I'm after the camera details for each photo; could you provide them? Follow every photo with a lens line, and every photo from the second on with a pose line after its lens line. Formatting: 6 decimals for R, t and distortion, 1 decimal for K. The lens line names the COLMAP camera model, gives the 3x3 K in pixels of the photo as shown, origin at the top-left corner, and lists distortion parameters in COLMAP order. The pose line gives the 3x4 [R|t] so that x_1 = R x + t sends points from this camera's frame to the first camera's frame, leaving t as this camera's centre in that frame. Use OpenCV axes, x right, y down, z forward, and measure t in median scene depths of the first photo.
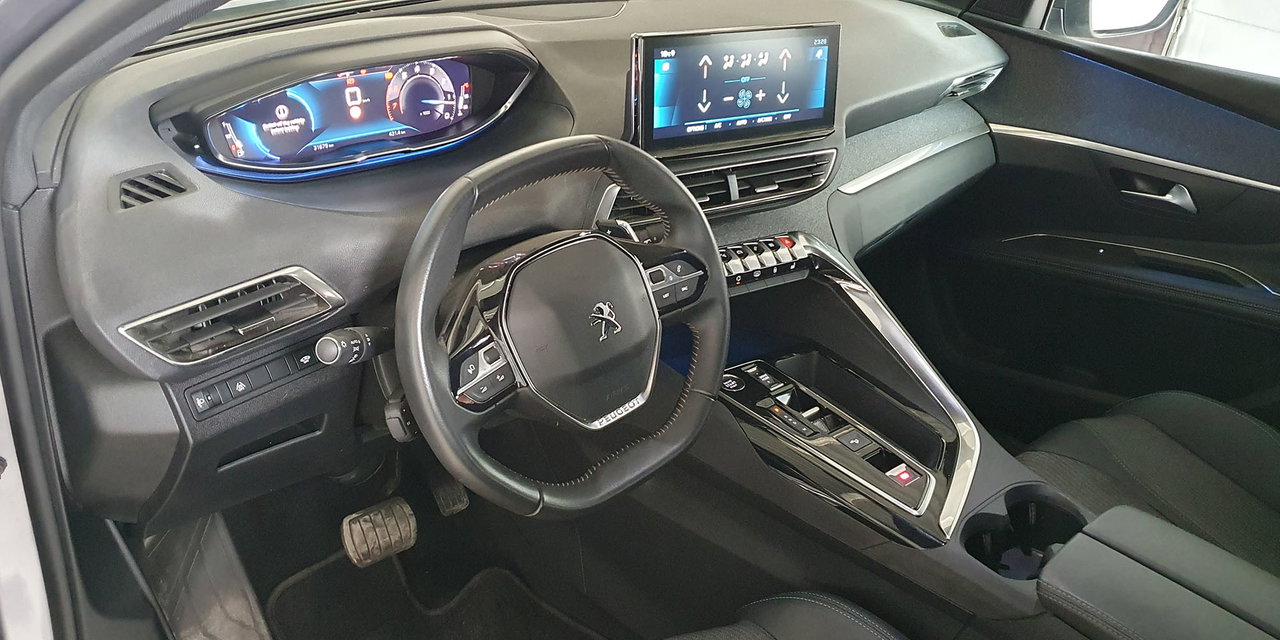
lens RADIAL K [[1135.9, 0, 640.0], [0, 1135.9, 320.0], [0, 0, 1]] dist [0.085764, -0.004767]
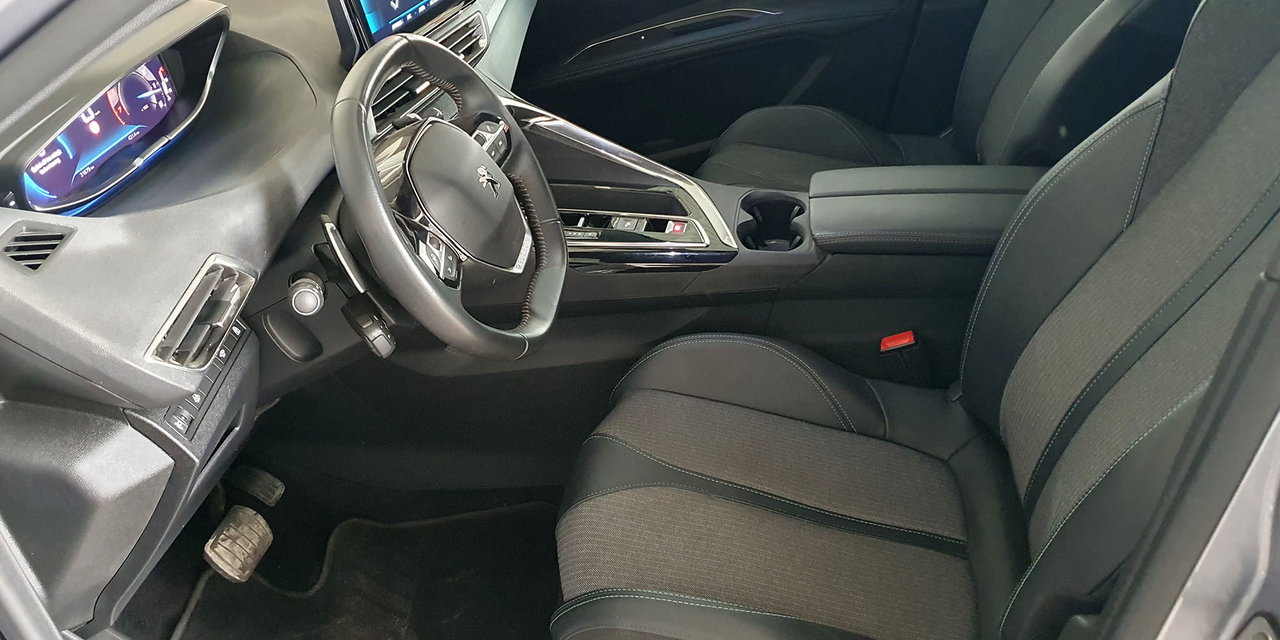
lens RADIAL K [[1135.9, 0, 640.0], [0, 1135.9, 320.0], [0, 0, 1]] dist [0.085764, -0.004767]
pose [[0.768143, -0.466465, 0.438598, -0.383018], [0.438864, 0.882361, 0.169813, -0.002656], [-0.466213, 0.062044, 0.882494, -0.062877]]
